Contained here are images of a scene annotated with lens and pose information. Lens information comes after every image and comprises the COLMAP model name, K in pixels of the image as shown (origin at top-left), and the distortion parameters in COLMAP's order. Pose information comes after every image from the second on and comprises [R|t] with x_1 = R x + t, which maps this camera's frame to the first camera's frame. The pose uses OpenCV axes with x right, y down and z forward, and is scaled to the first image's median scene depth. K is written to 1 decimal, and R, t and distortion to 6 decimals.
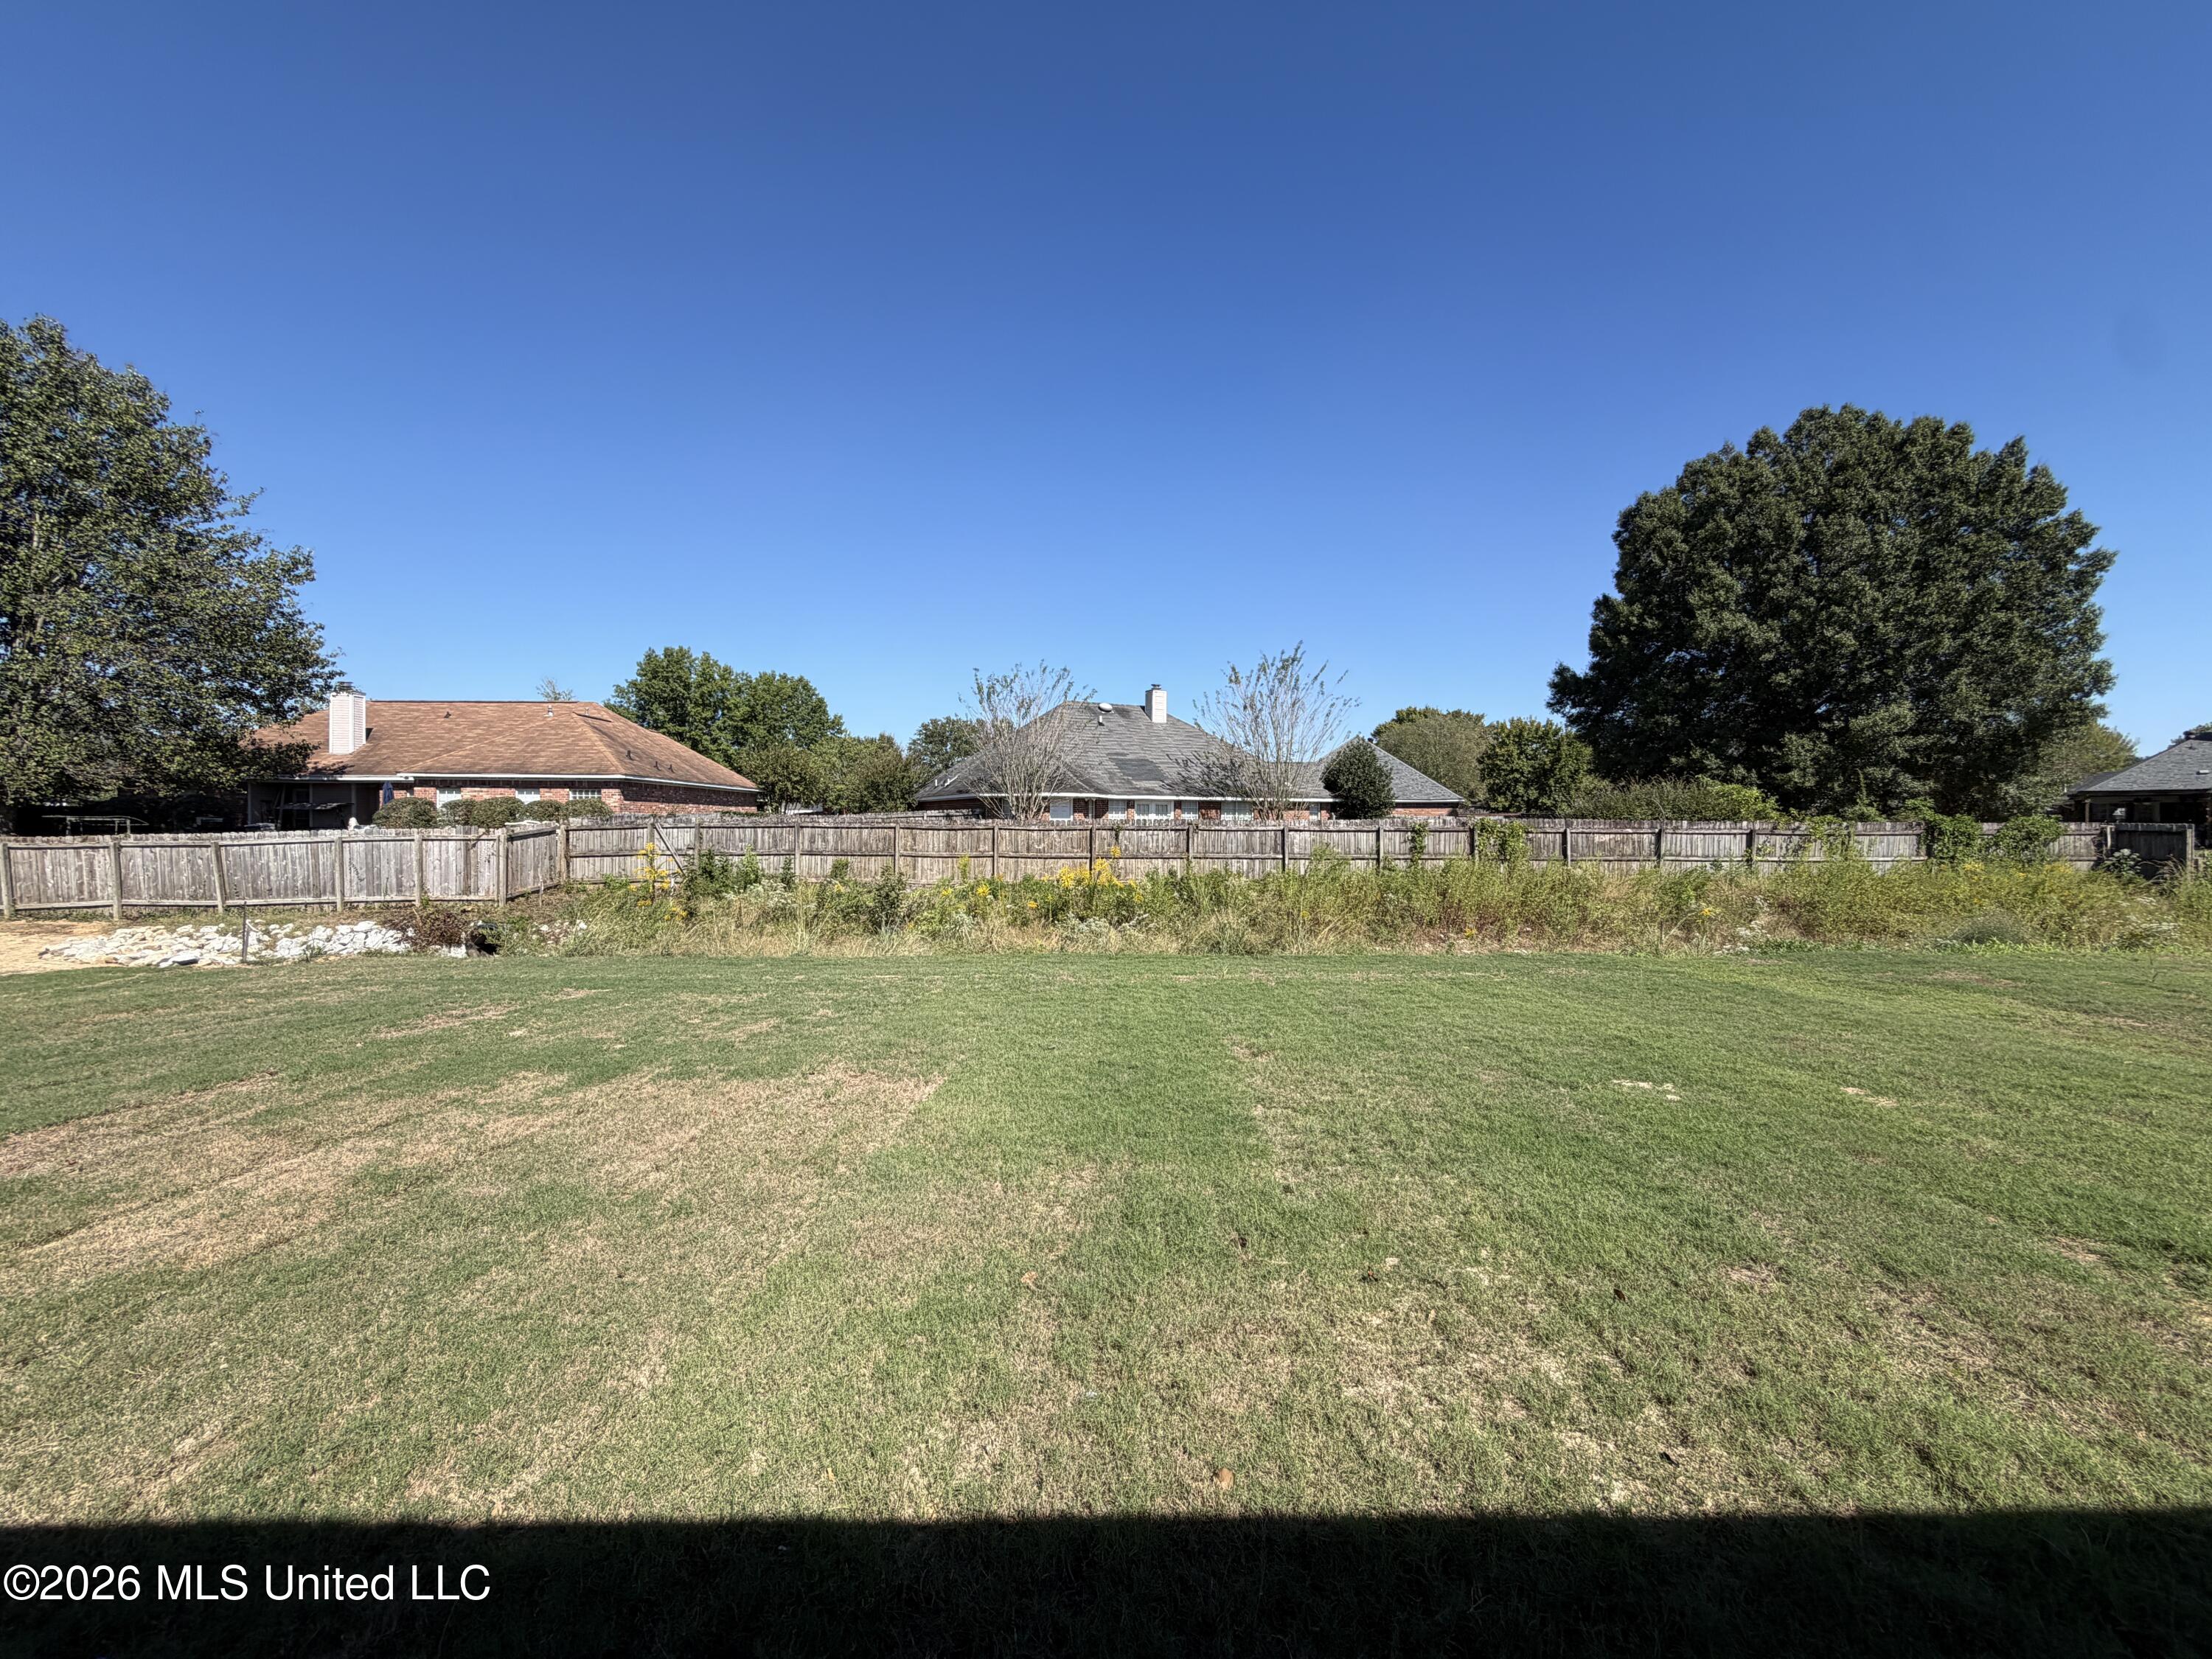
lens RADIAL K [[888.6, 0, 1093.4], [0, 888.6, 822.9], [0, 0, 1]] dist [0.001077, 0.000259]
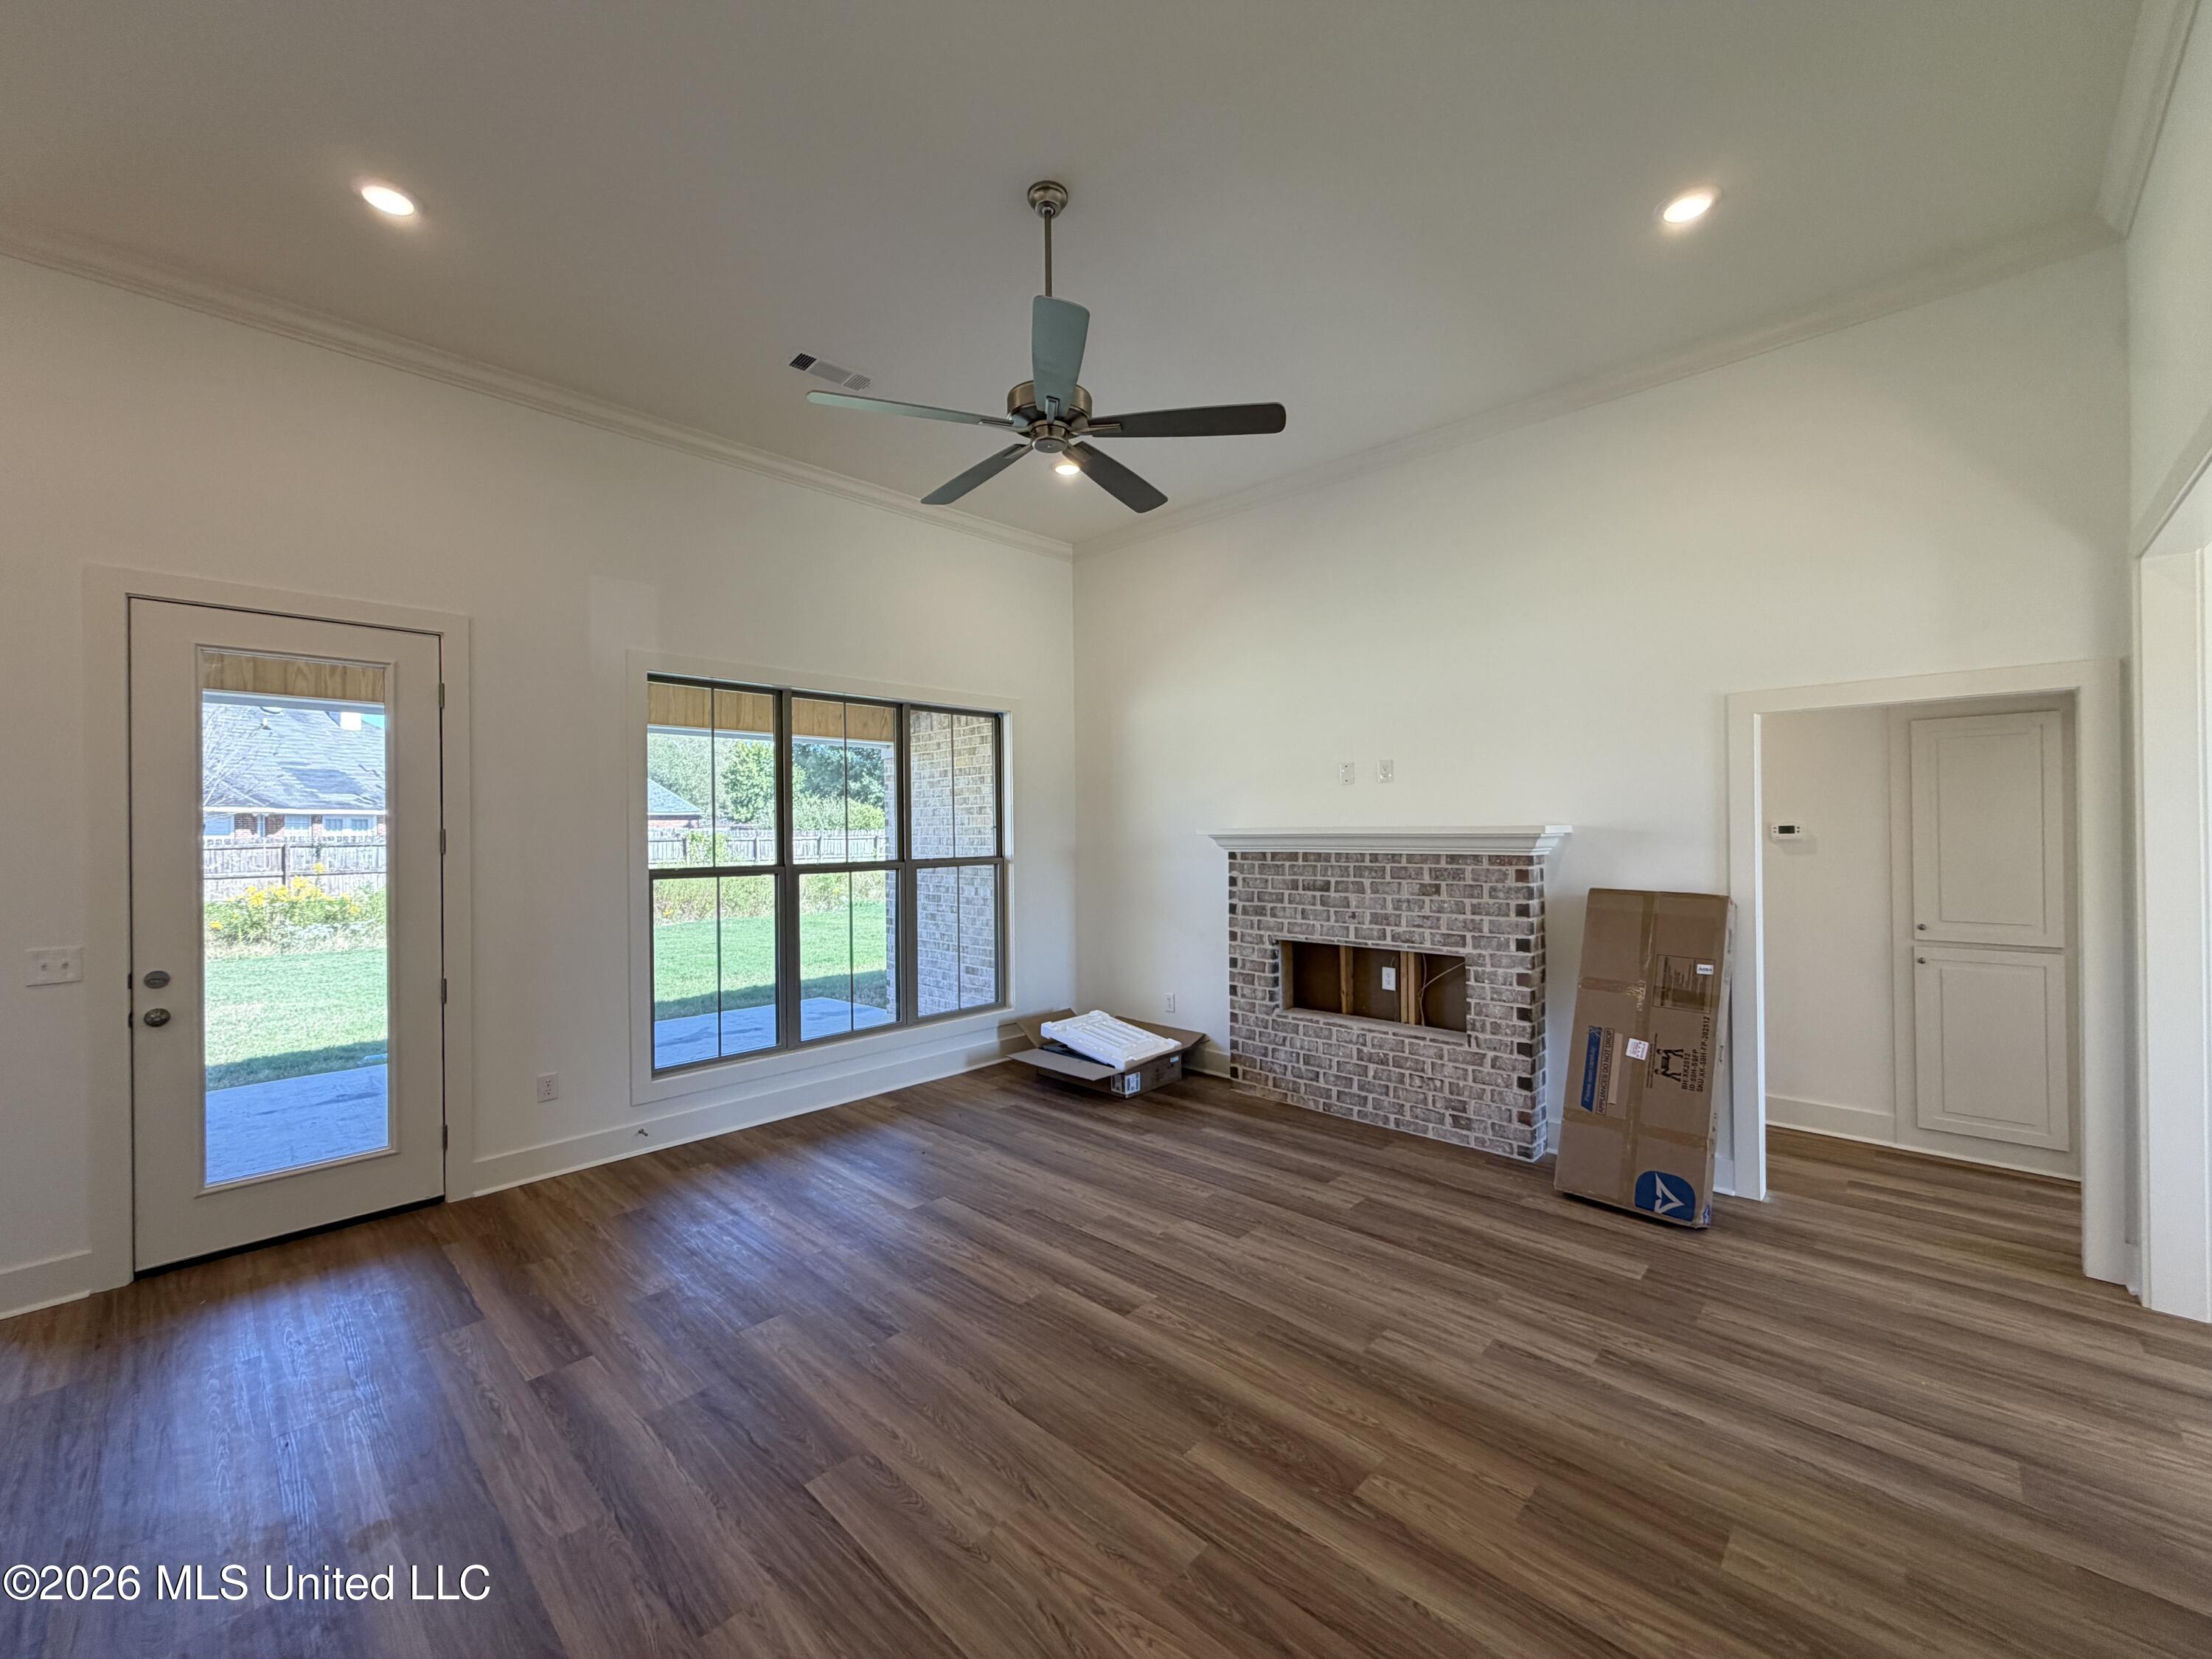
lens RADIAL K [[888.6, 0, 1096.6], [0, 888.6, 827.2], [0, 0, 1]] dist [0.001077, 0.000259]
pose [[0.701714, -0.009941, 0.712390, -0.047859], [0.014696, 0.999892, -0.000523, -0.000656], [-0.712308, 0.010836, 0.701784, -0.223416]]
